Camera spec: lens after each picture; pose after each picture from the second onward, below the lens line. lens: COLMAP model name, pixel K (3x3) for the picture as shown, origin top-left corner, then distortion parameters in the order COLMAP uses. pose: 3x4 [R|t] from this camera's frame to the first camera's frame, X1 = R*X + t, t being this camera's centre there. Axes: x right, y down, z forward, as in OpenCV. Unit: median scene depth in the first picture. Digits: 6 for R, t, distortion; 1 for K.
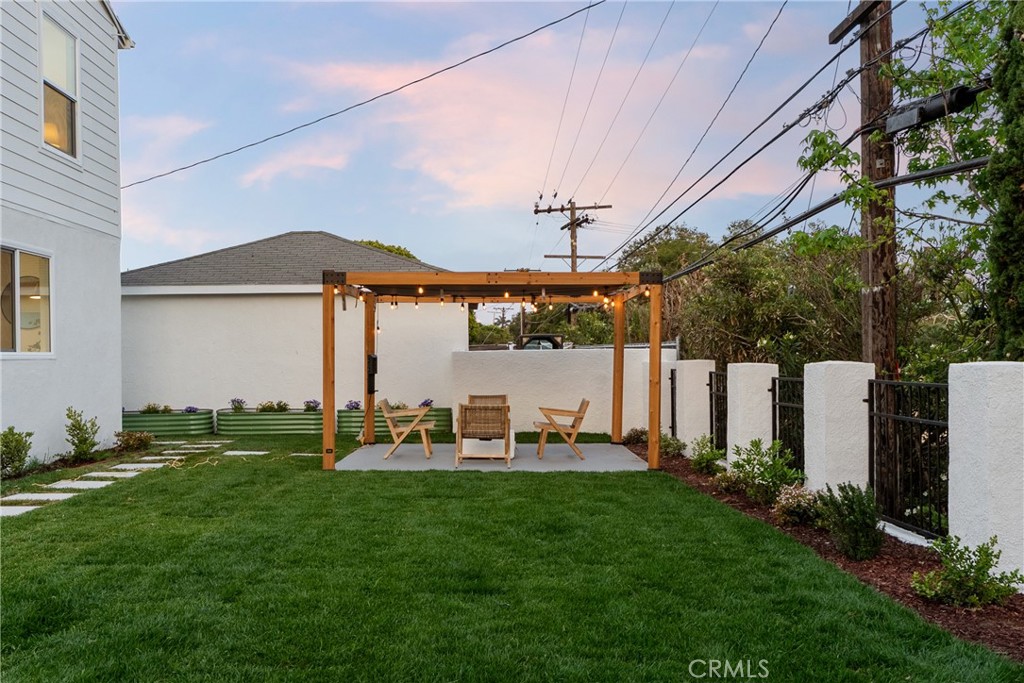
lens RADIAL K [[883.5, 0, 502.6], [0, 883.5, 345.7], [0, 0, 1]] dist [-0.008973, 0.028578]
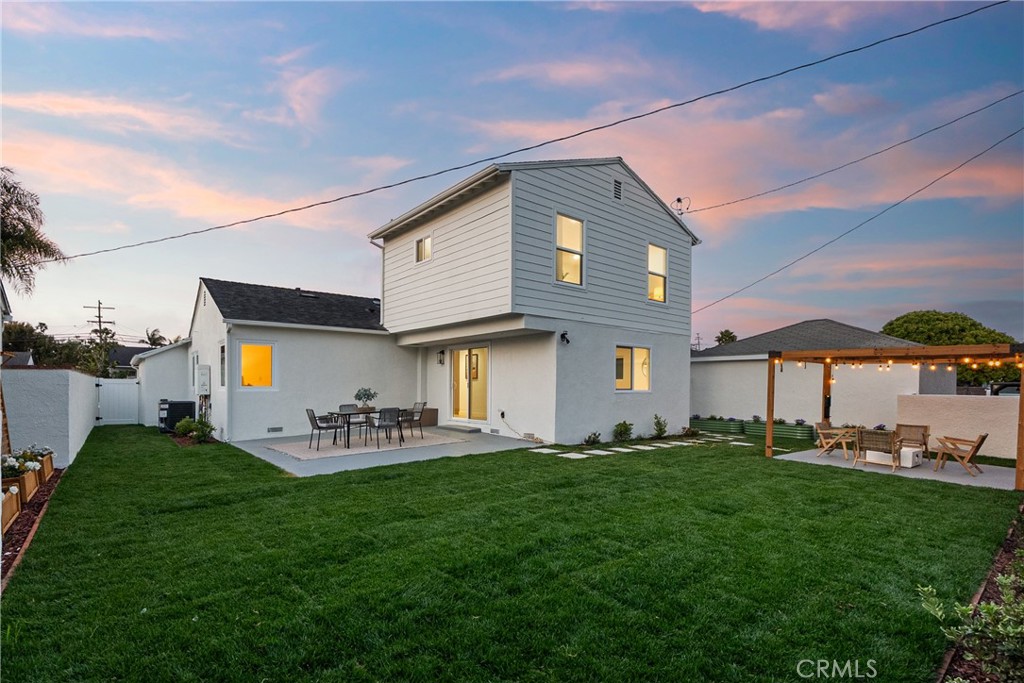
lens RADIAL K [[485.8, 0, 510.3], [0, 485.8, 378.2], [0, 0, 1]] dist [0.001016, -0.000187]
pose [[0.615147, 0.010205, -0.788346, 0.258741], [-0.011092, 0.999929, 0.004290, -0.024121], [0.788334, 0.006105, 0.615217, -0.068195]]
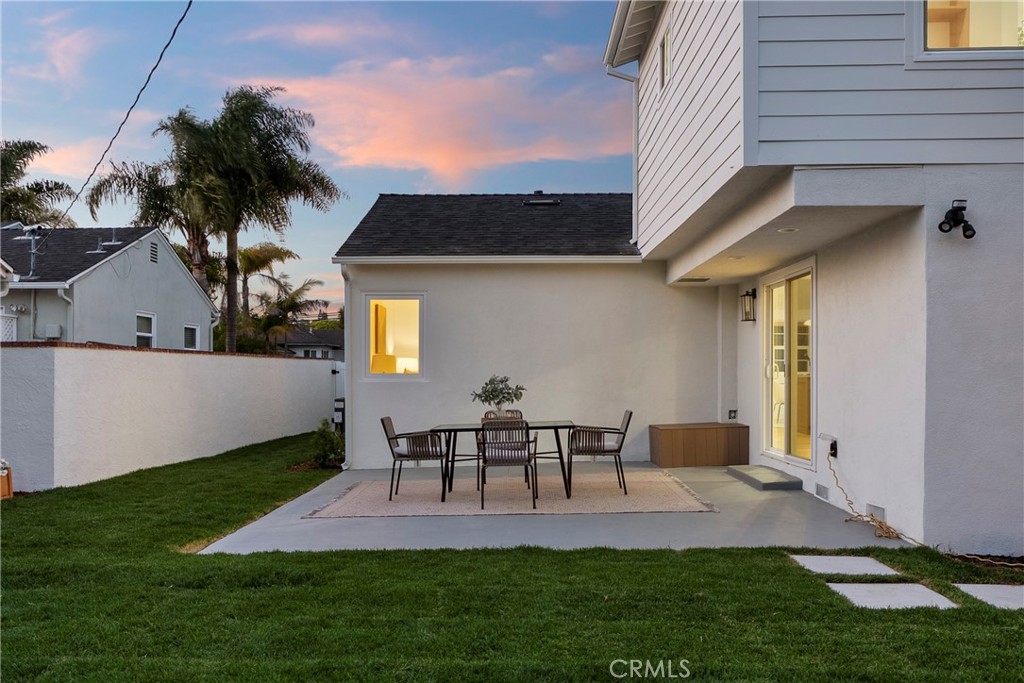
lens RADIAL K [[883.5, 0, 511.0], [0, 883.5, 347.4], [0, 0, 1]] dist [-0.008973, 0.028578]
pose [[-0.066974, -0.007168, -0.997729, 0.142120], [0.004751, 0.999961, -0.007503, -0.017532], [0.997743, -0.005243, -0.066938, 0.391356]]
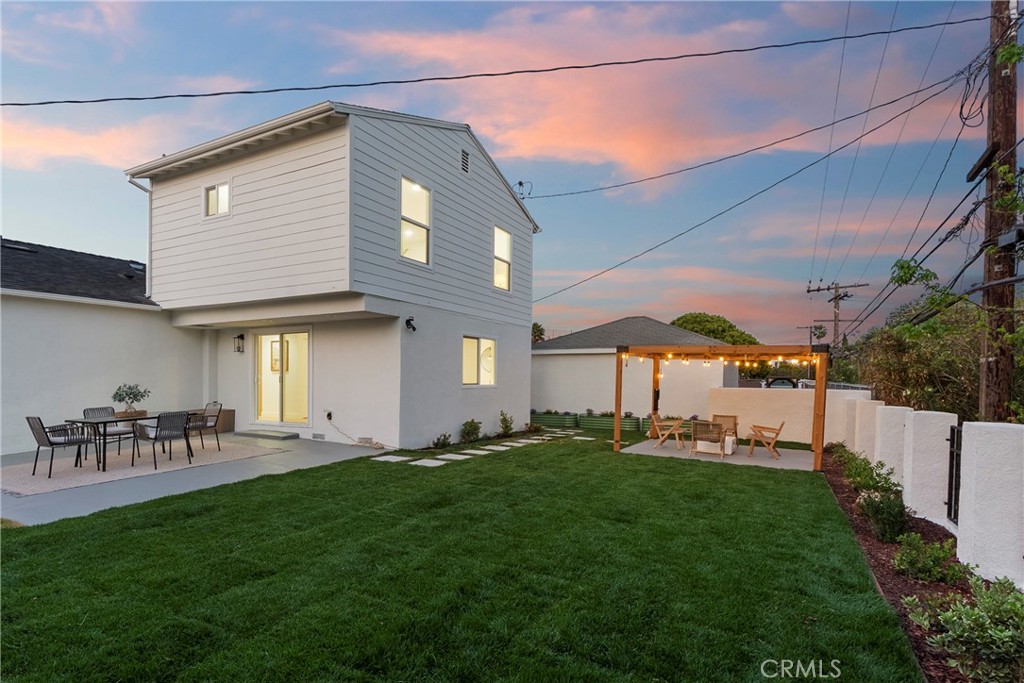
lens RADIAL K [[518.6, 0, 512.1], [0, 518.6, 378.6], [0, 0, 1]] dist [-0.000712, 0.000056]
pose [[0.866872, 0.024085, -0.497948, 0.146173], [-0.018154, 0.999695, 0.016749, -0.027514], [0.498199, -0.005480, 0.867045, -0.067655]]
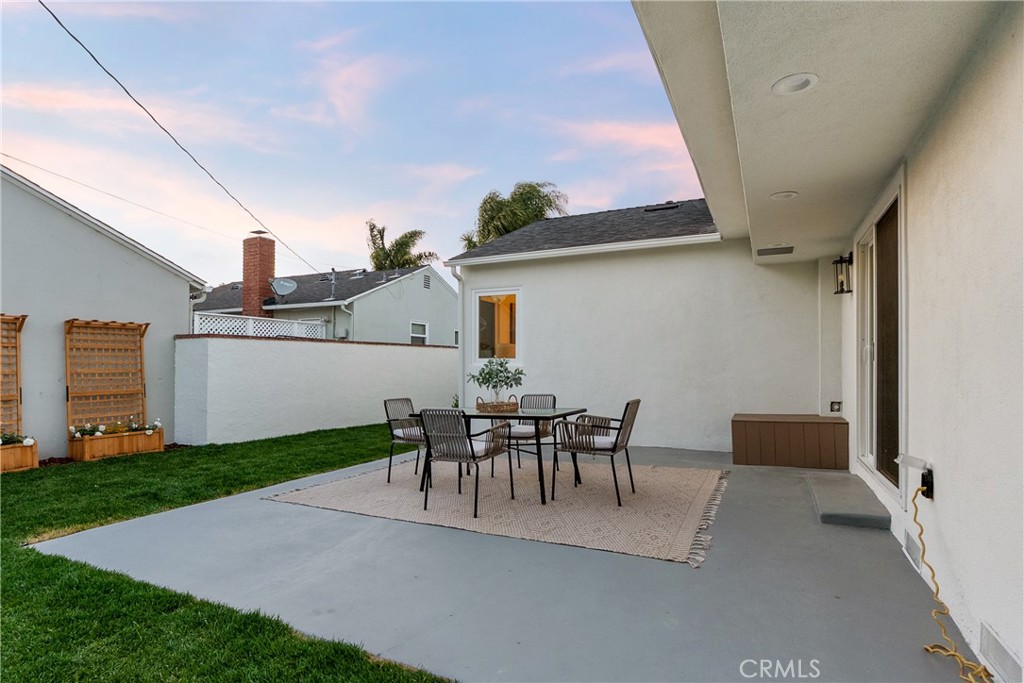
lens RADIAL K [[525.7, 0, 509.7], [0, 525.7, 346.6], [0, 0, 1]] dist [-0.000176, -0.000033]
pose [[-0.496787, -0.009710, -0.867818, -0.321007], [0.008742, 0.999831, -0.016191, 0.001450], [0.867828, -0.015630, -0.496618, 0.572820]]
